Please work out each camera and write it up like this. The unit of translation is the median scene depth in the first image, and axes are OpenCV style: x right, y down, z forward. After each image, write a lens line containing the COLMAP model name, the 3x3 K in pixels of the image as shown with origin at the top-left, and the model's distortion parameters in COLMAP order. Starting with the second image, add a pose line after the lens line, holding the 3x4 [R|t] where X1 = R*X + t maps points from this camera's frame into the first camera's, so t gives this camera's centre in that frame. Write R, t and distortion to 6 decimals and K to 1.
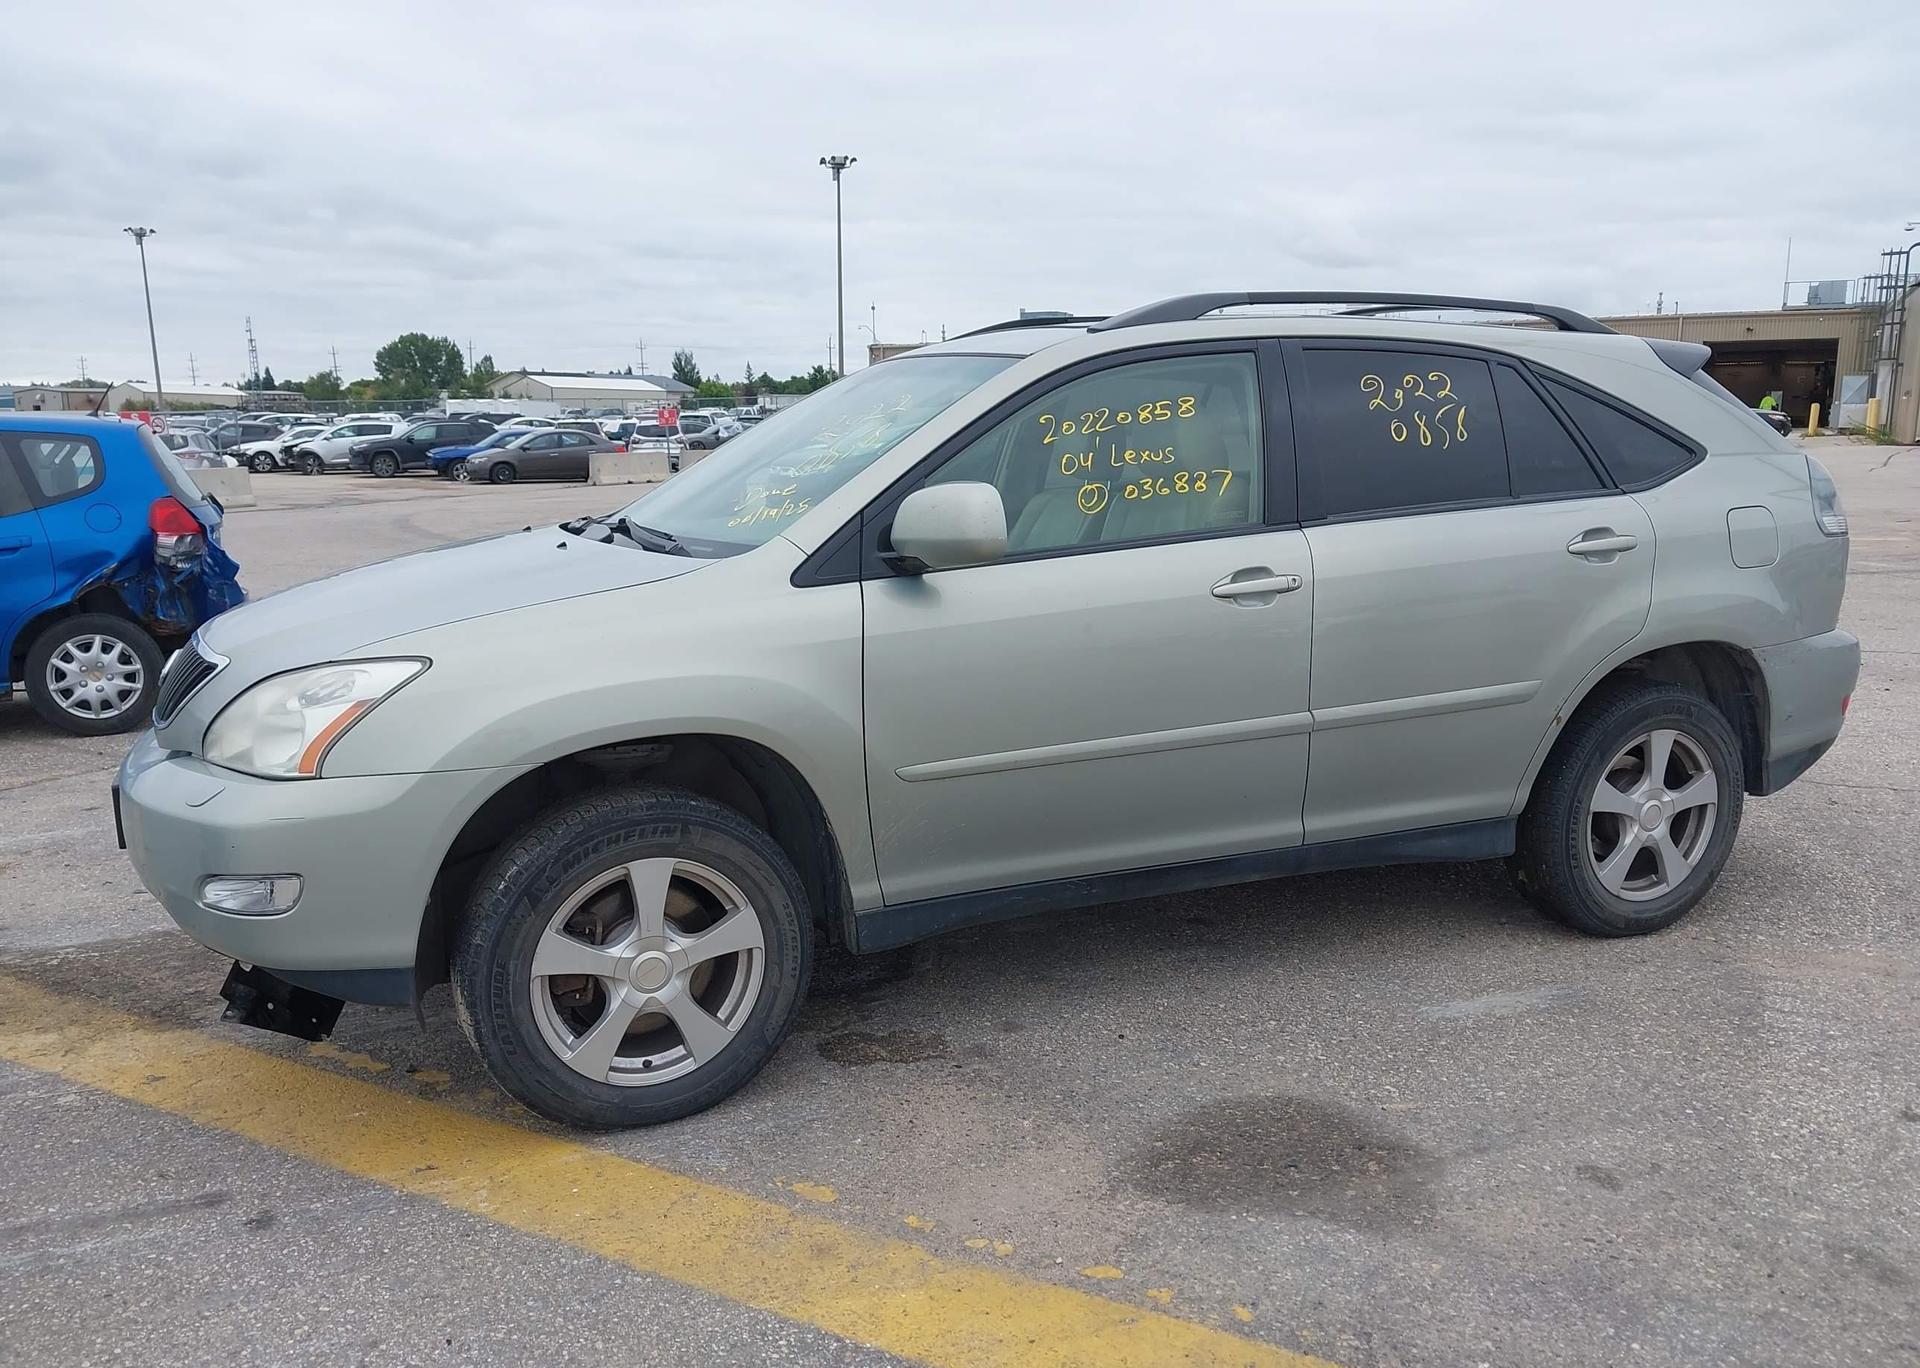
lens RADIAL K [[1508.3, 0, 953.1], [0, 1508.3, 731.3], [0, 0, 1]] dist [0.041458, -0.060000]
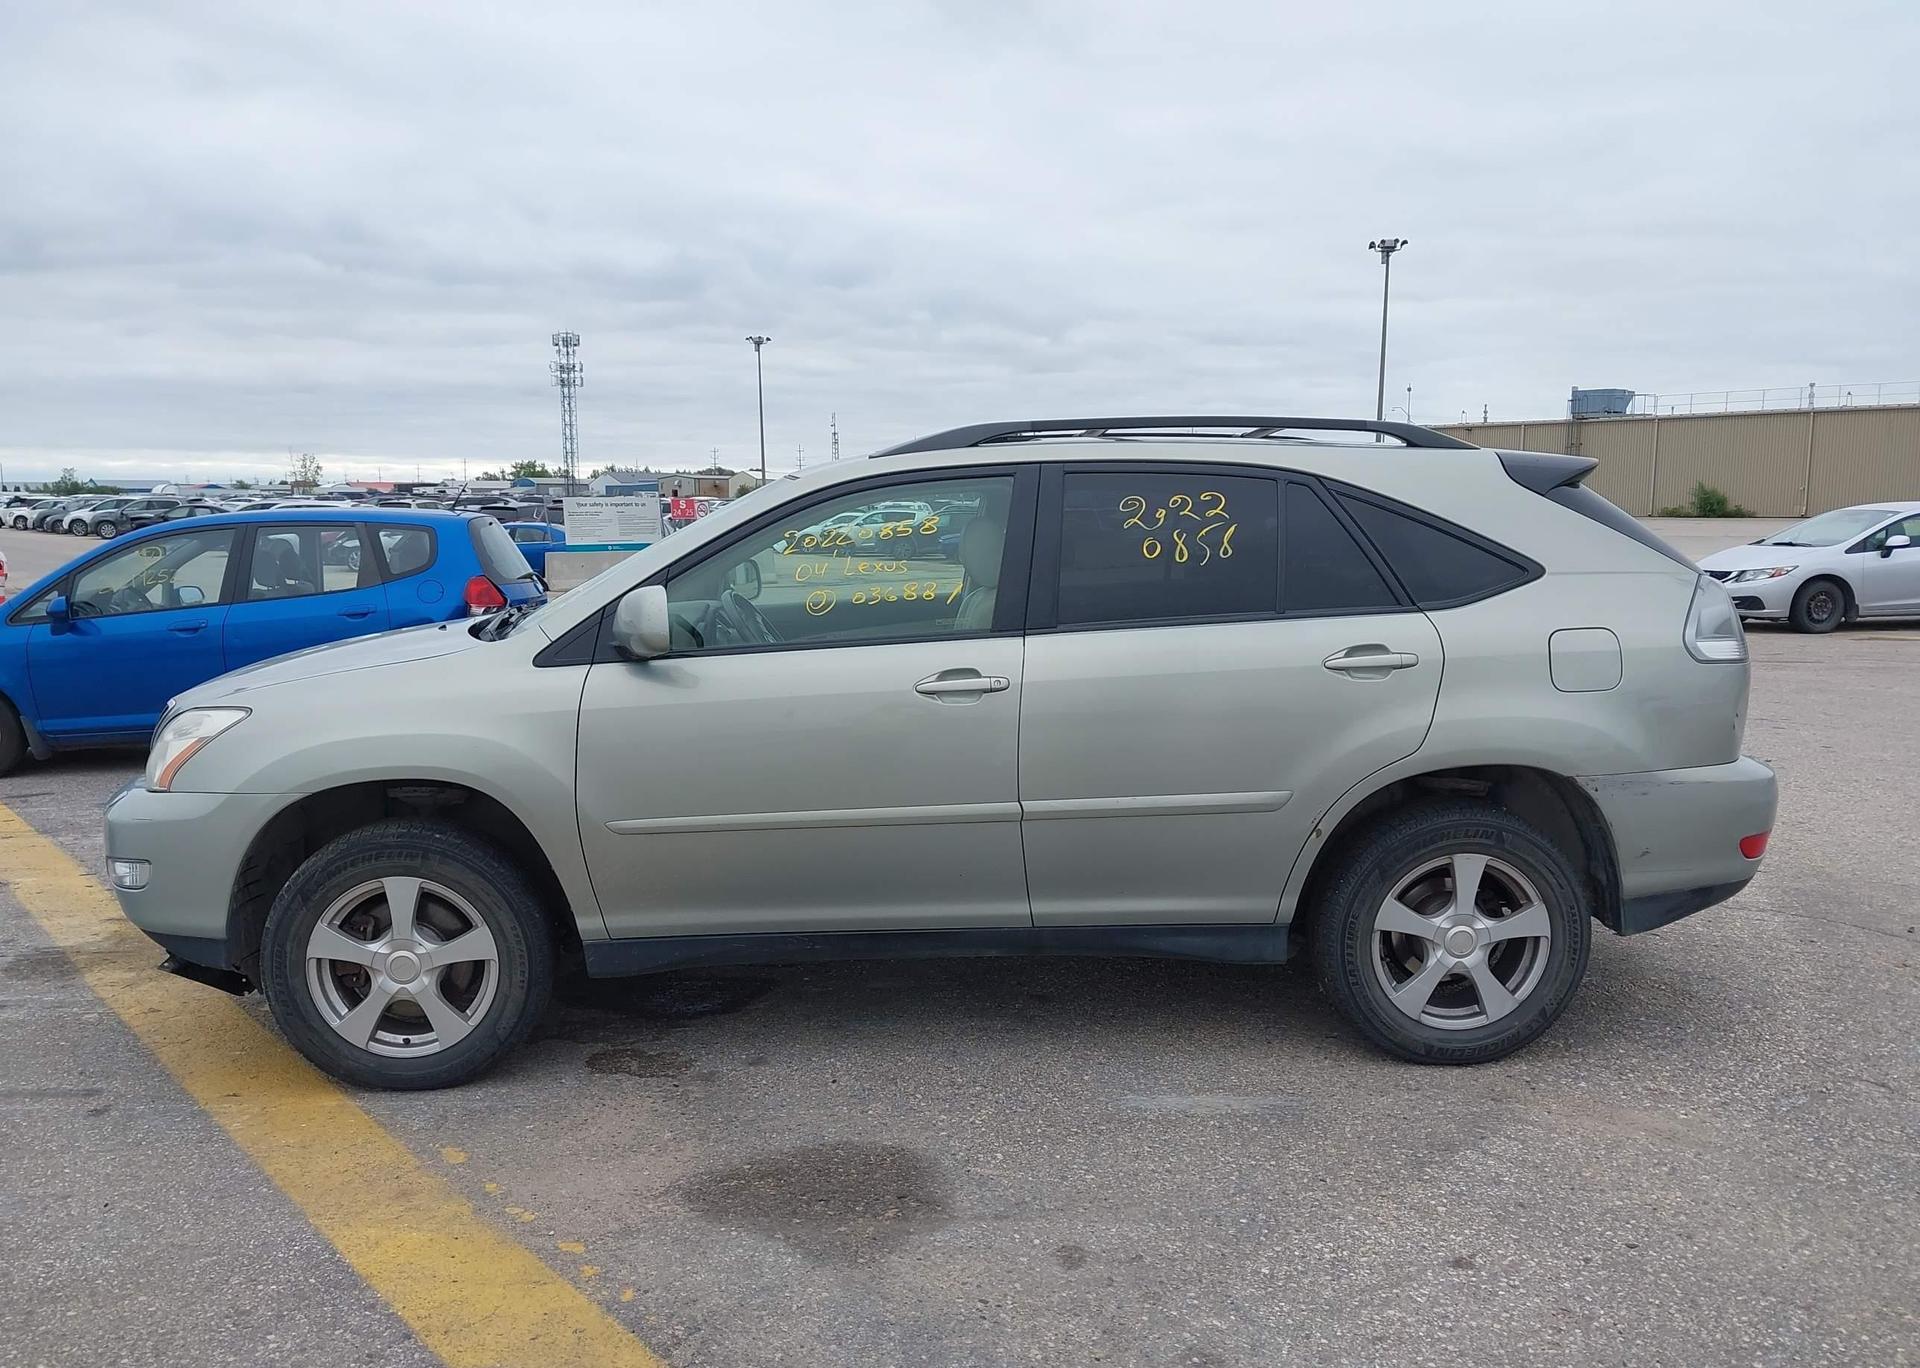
lens RADIAL K [[1508.3, 0, 949.8], [0, 1508.3, 729.7], [0, 0, 1]] dist [0.041458, -0.060000]
pose [[0.934959, 0.057003, -0.350145, 0.551079], [-0.075724, 0.996326, -0.039996, -0.017933], [0.346579, 0.063909, 0.935841, -0.030563]]
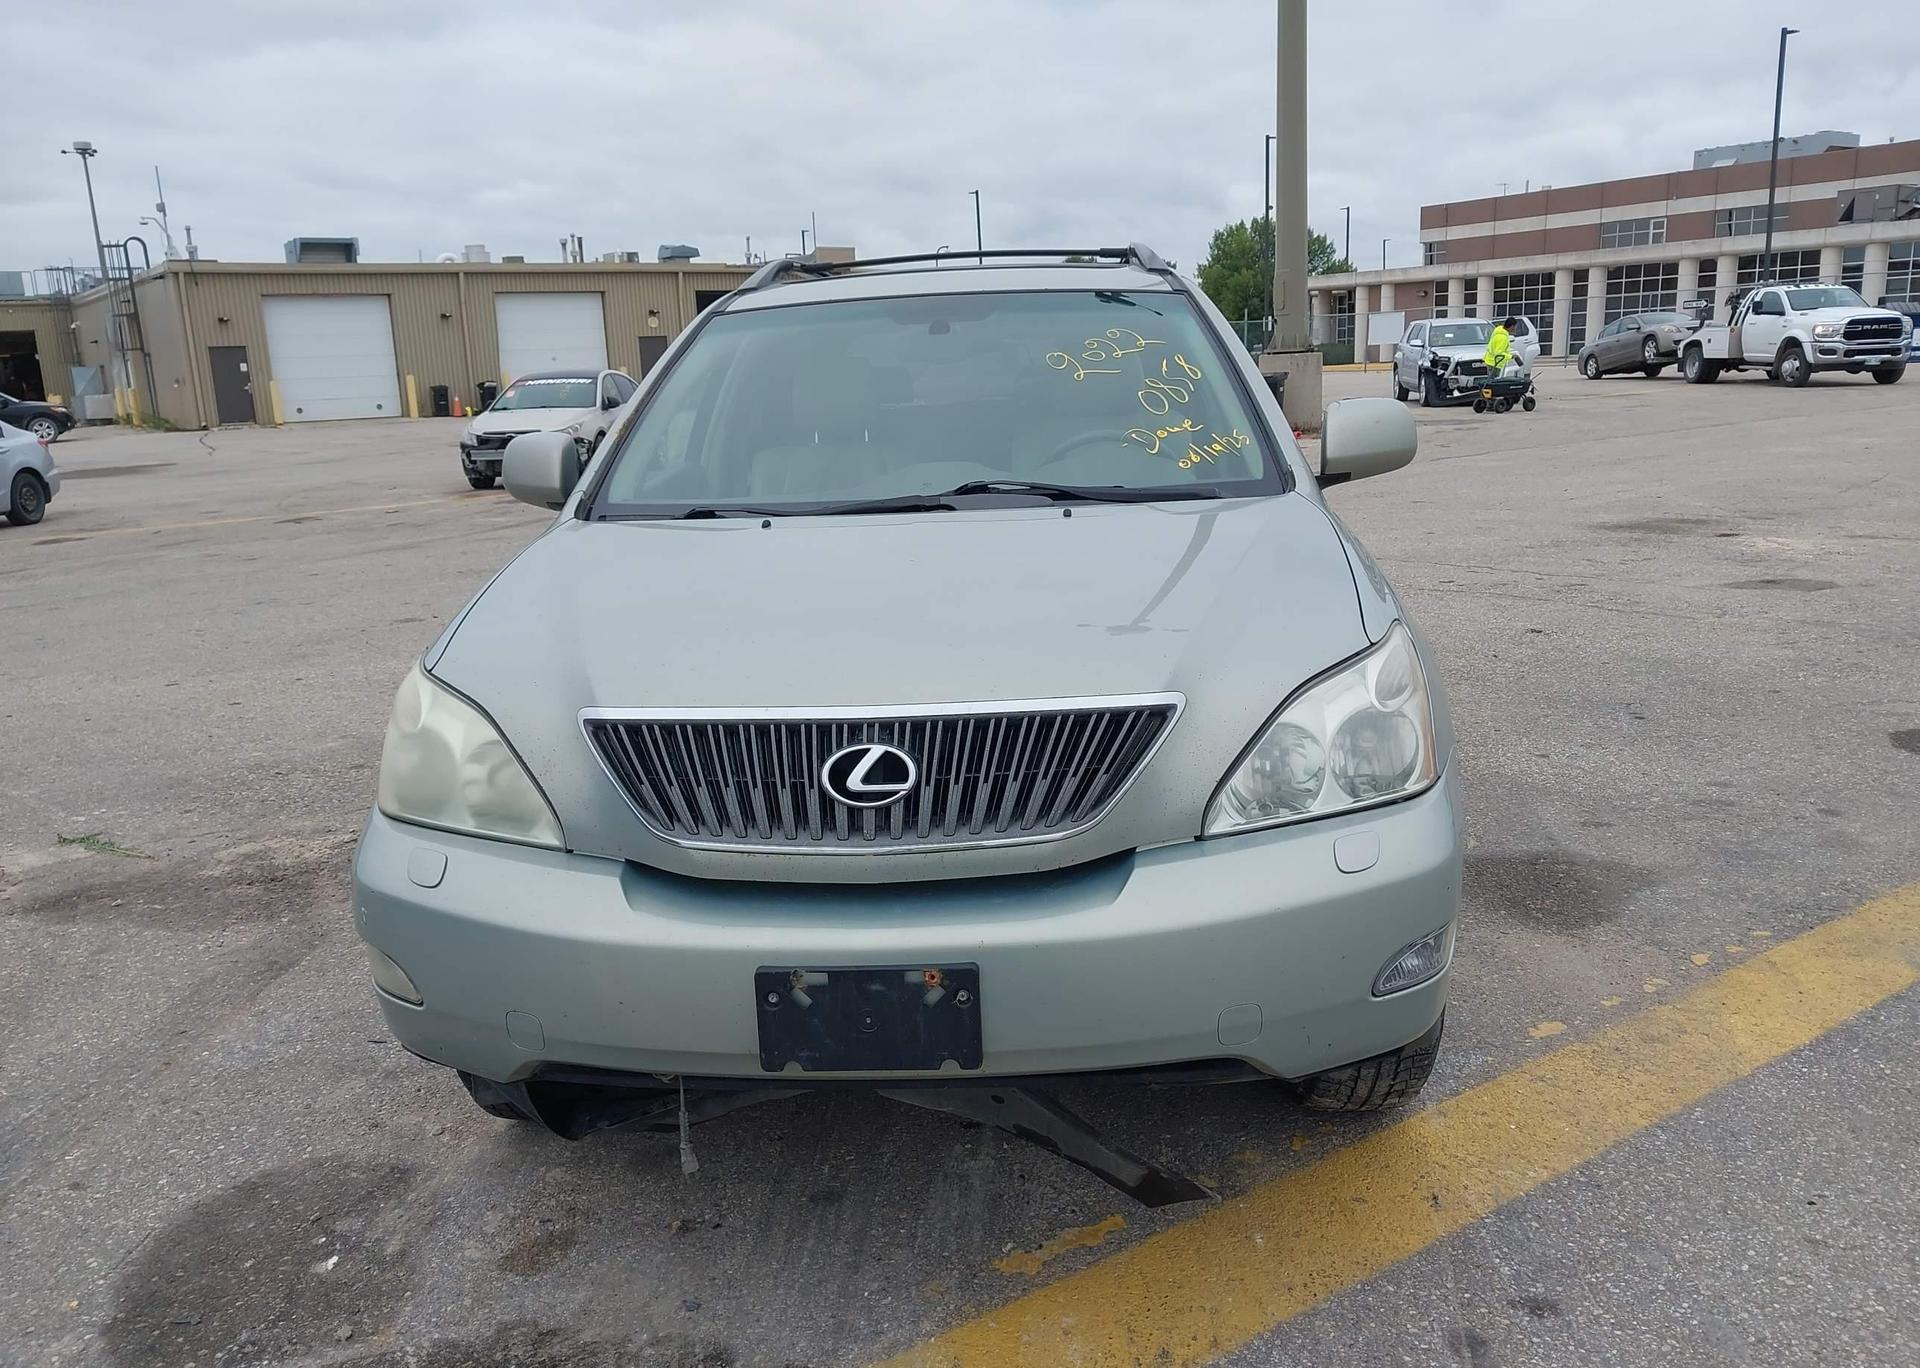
lens RADIAL K [[1508.3, 0, 958.5], [0, 1508.3, 719.0], [0, 0, 1]] dist [0.041458, -0.060000]
pose [[0.449292, -0.218186, 0.866332, -0.949823], [0.222269, 0.966527, 0.128148, -0.123852], [-0.865294, 0.134983, 0.482749, 0.634452]]
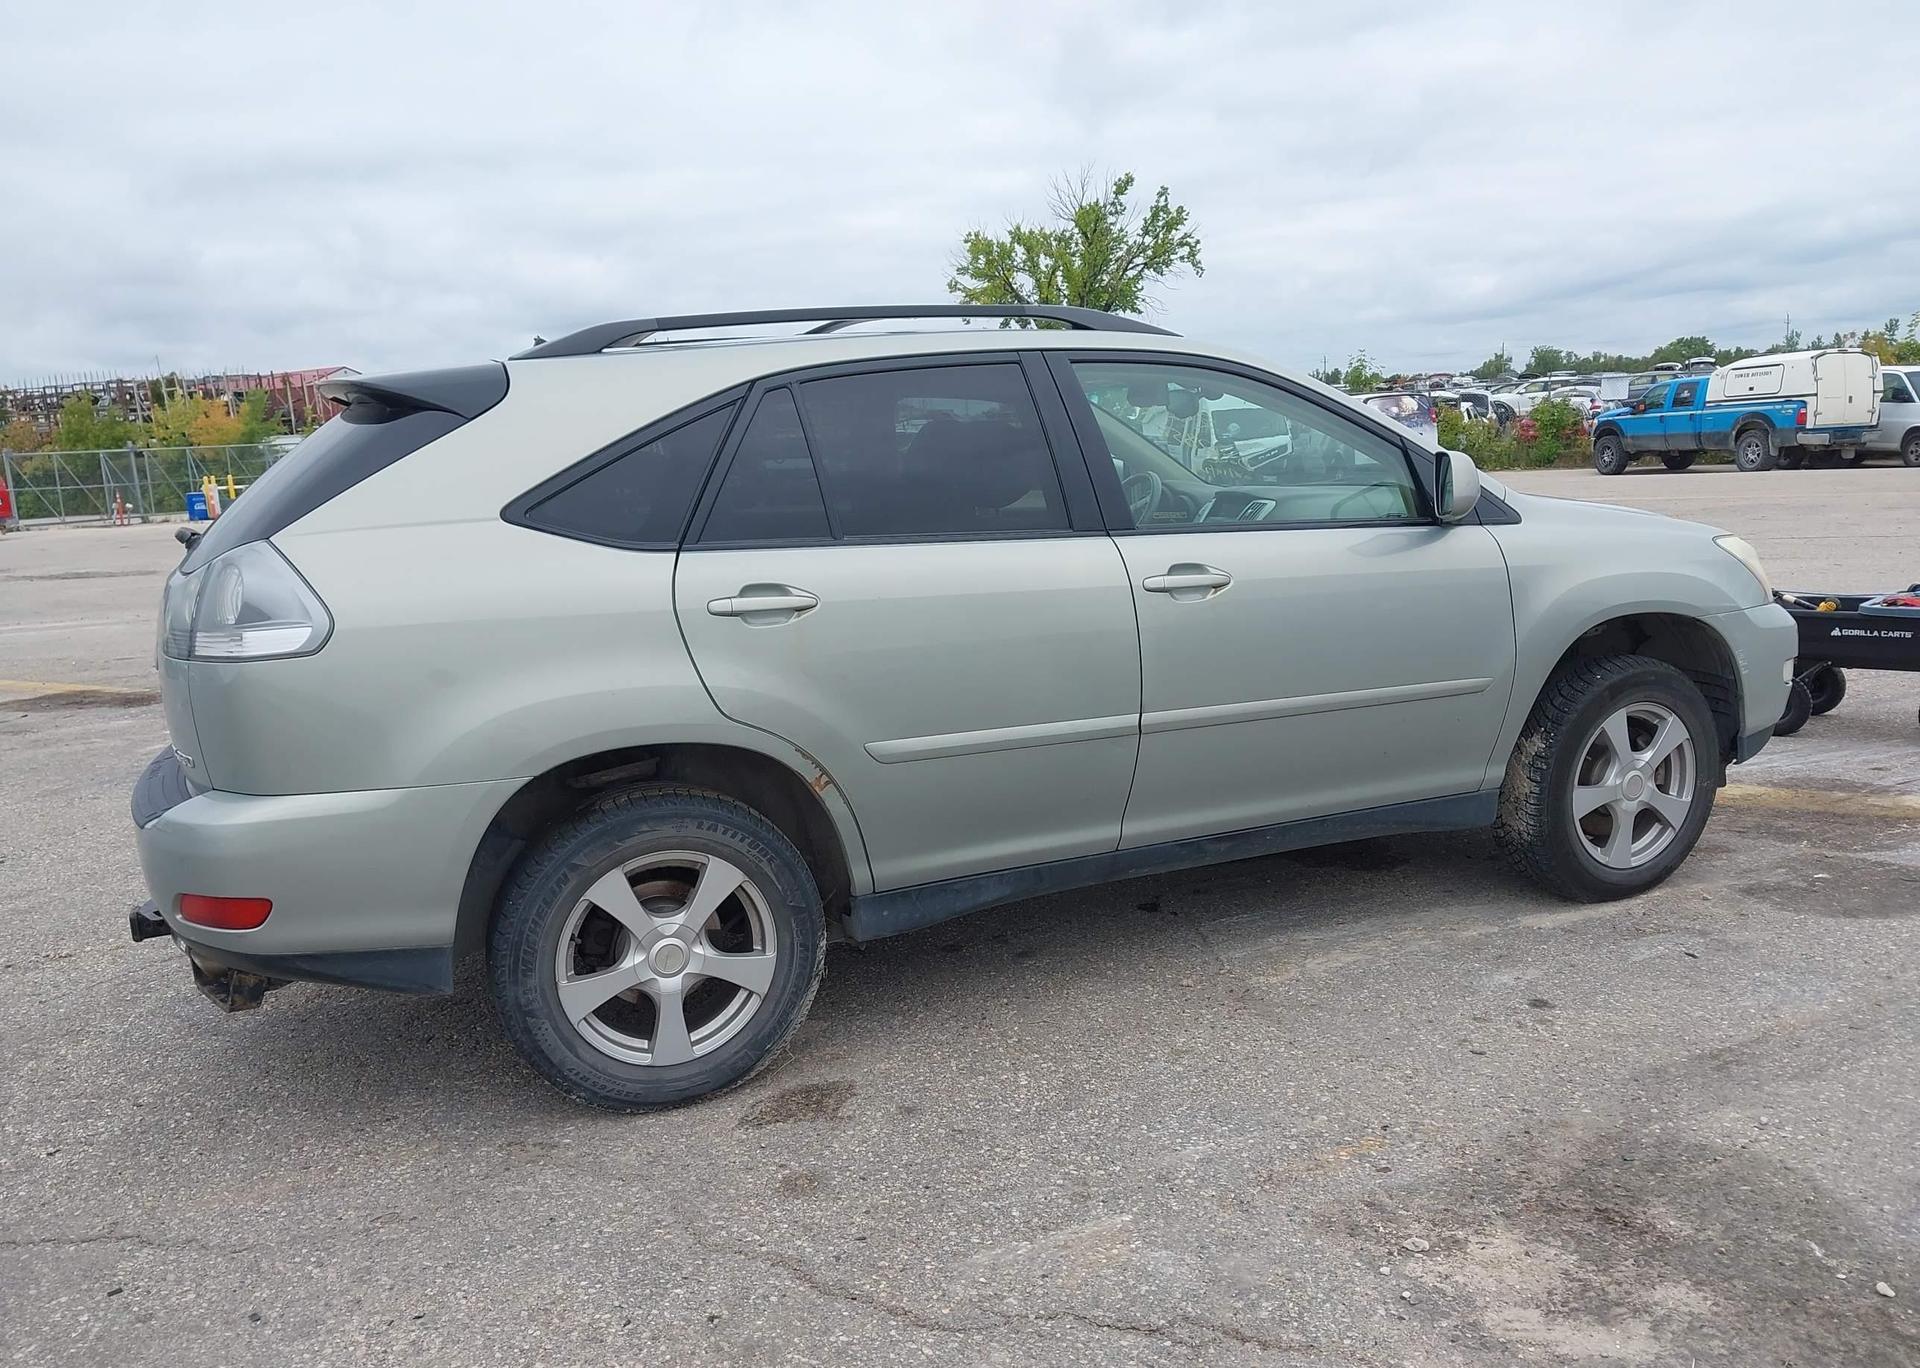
lens RADIAL K [[1508.3, 0, 963.0], [0, 1508.3, 703.0], [0, 0, 1]] dist [0.041458, -0.060000]
pose [[-0.997878, 0.064477, 0.009062, 0.144858], [0.063109, 0.923554, 0.378240, -0.491213], [0.016018, 0.378010, -0.925663, 2.332418]]
